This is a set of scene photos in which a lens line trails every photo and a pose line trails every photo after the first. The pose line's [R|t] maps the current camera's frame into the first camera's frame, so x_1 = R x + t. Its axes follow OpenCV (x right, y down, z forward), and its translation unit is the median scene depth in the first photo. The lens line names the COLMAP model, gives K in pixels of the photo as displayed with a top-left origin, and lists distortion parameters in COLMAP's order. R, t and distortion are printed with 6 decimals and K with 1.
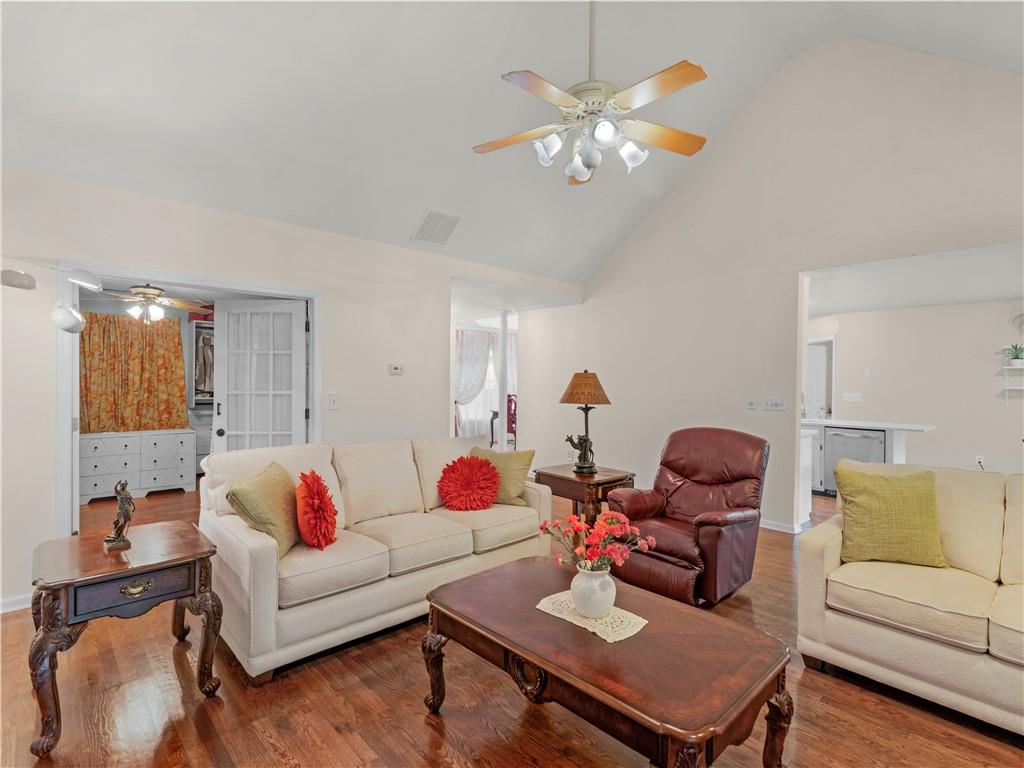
lens RADIAL K [[519.7, 0, 512.0], [0, 519.7, 384.0], [0, 0, 1]] dist [0.001048, 0.000127]
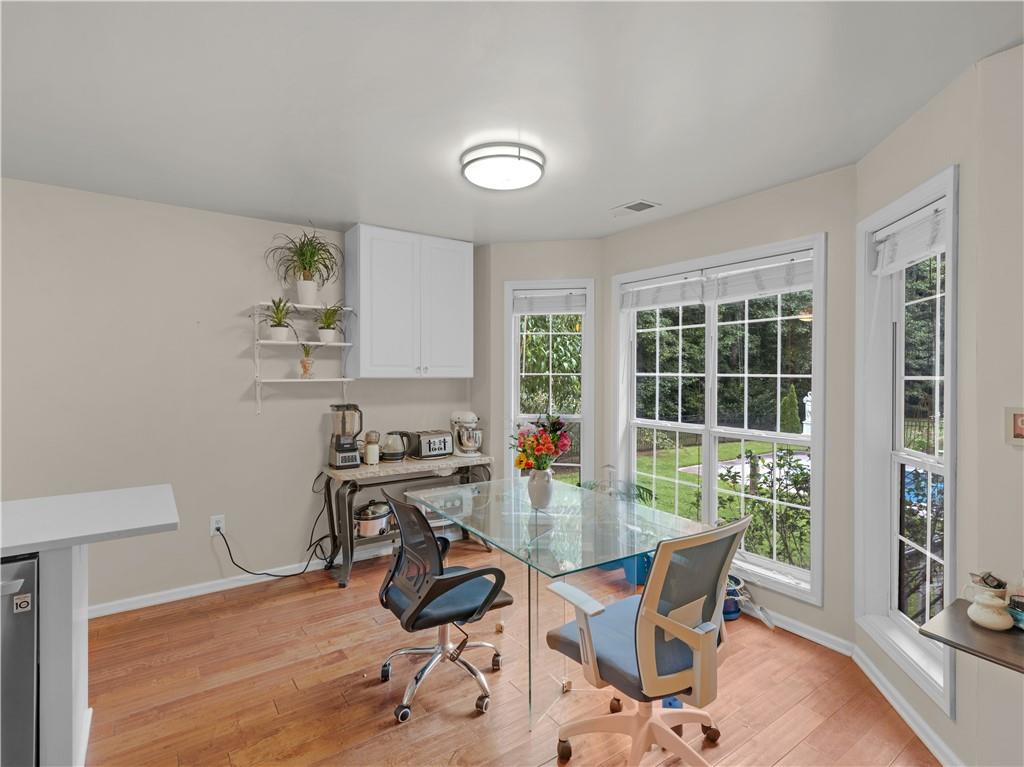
lens RADIAL K [[519.7, 0, 512.0], [0, 519.7, 383.5], [0, 0, 1]] dist [0.001048, 0.000127]
pose [[0.126052, -0.021378, 0.991793, 0.456399], [0.007622, 0.999759, 0.020581, 0.001555], [-0.991994, 0.004965, 0.126185, 0.681464]]
